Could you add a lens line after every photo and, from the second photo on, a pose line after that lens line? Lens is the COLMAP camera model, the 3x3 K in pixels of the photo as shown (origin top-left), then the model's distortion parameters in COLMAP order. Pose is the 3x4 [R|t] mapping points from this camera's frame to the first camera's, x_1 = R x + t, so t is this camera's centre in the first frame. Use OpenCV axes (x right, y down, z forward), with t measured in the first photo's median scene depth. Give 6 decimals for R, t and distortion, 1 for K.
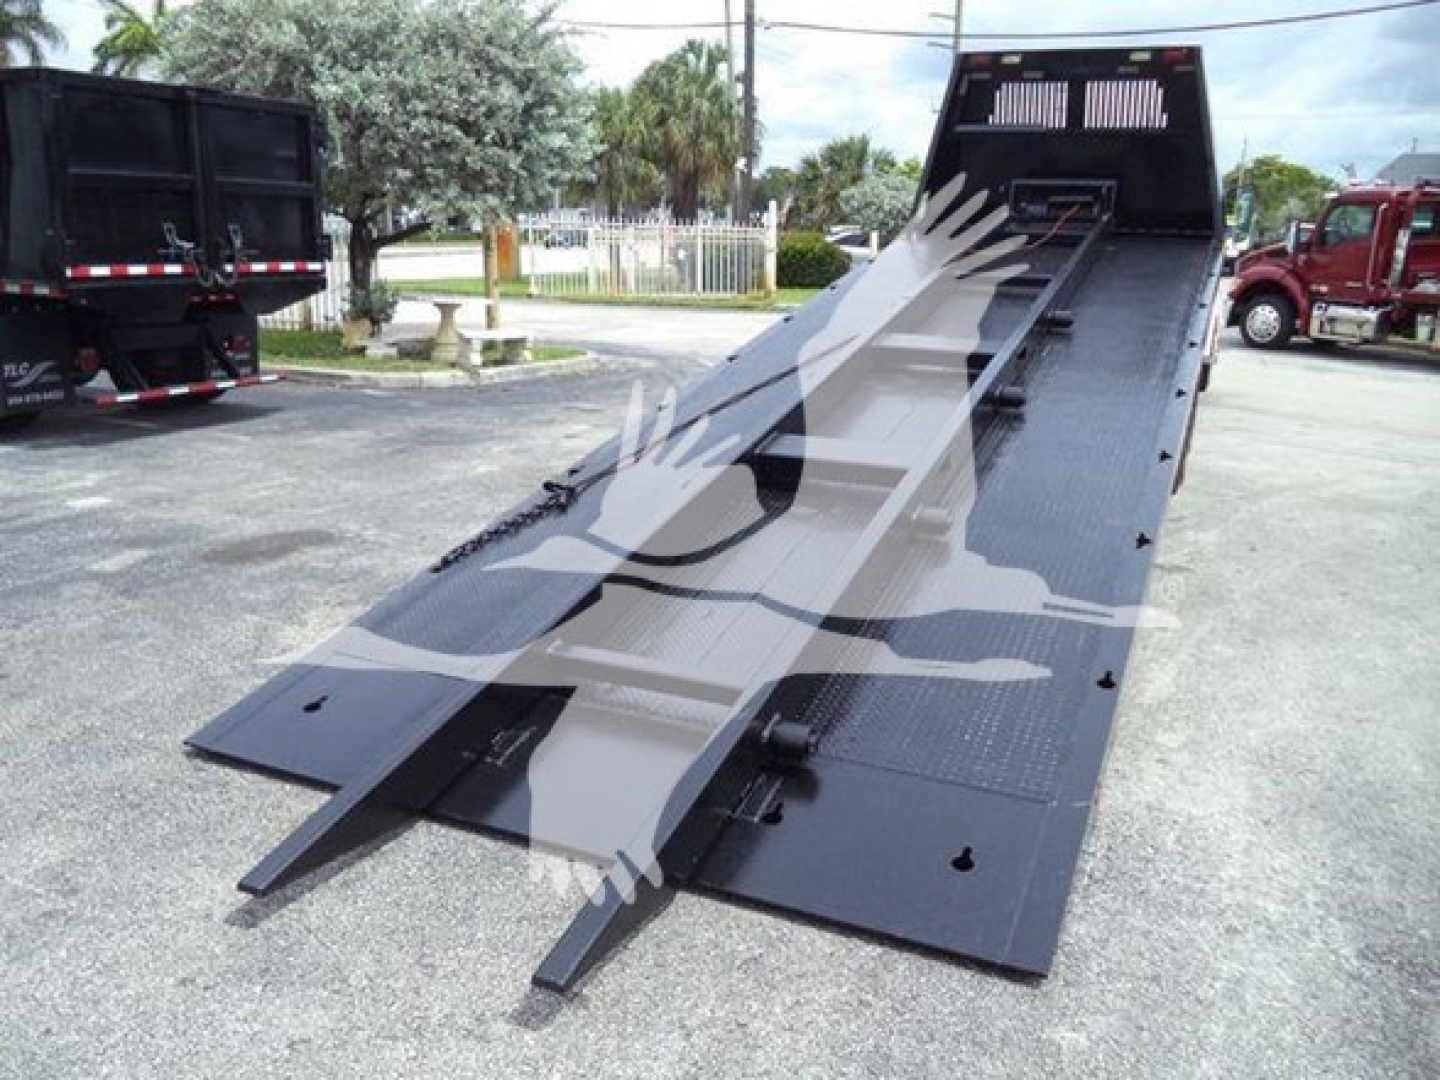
lens RADIAL K [[1198.2, 0, 720.0], [0, 1198.2, 540.0], [0, 0, 1]] dist [0.000062, -0.052792]
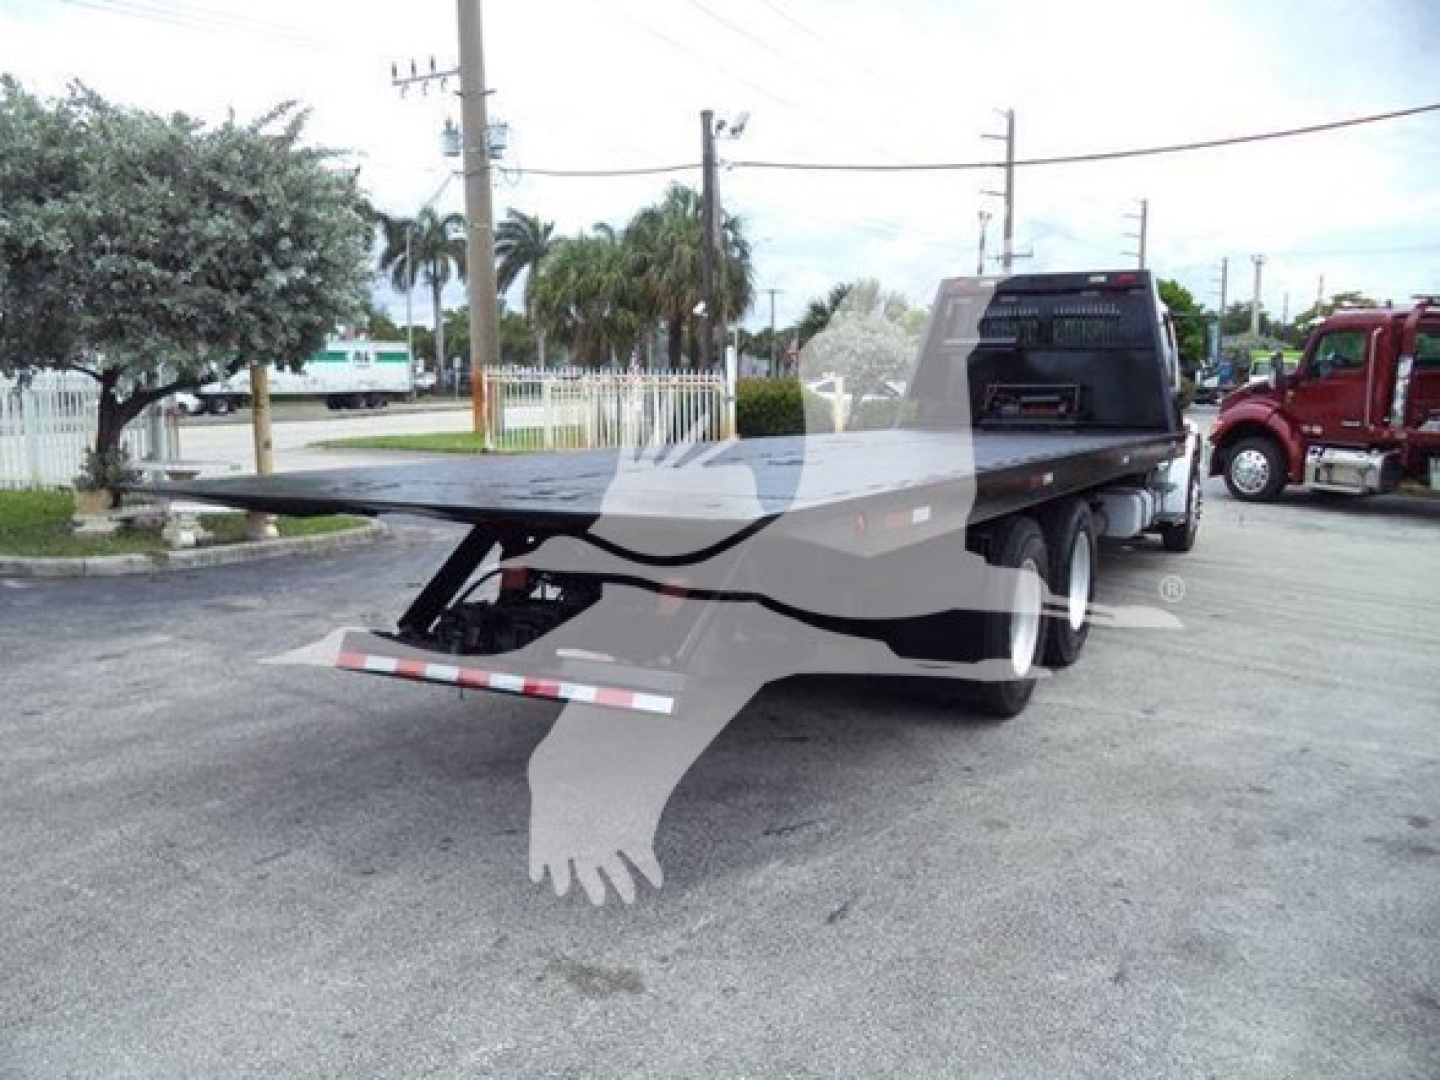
lens RADIAL K [[1198.2, 0, 720.0], [0, 1198.2, 540.0], [0, 0, 1]] dist [0.000062, -0.052792]
pose [[0.997027, -0.011394, -0.076210, 0.150454], [0.002122, 0.992692, -0.120660, -0.033337], [0.077027, 0.120140, 0.989764, 0.145581]]
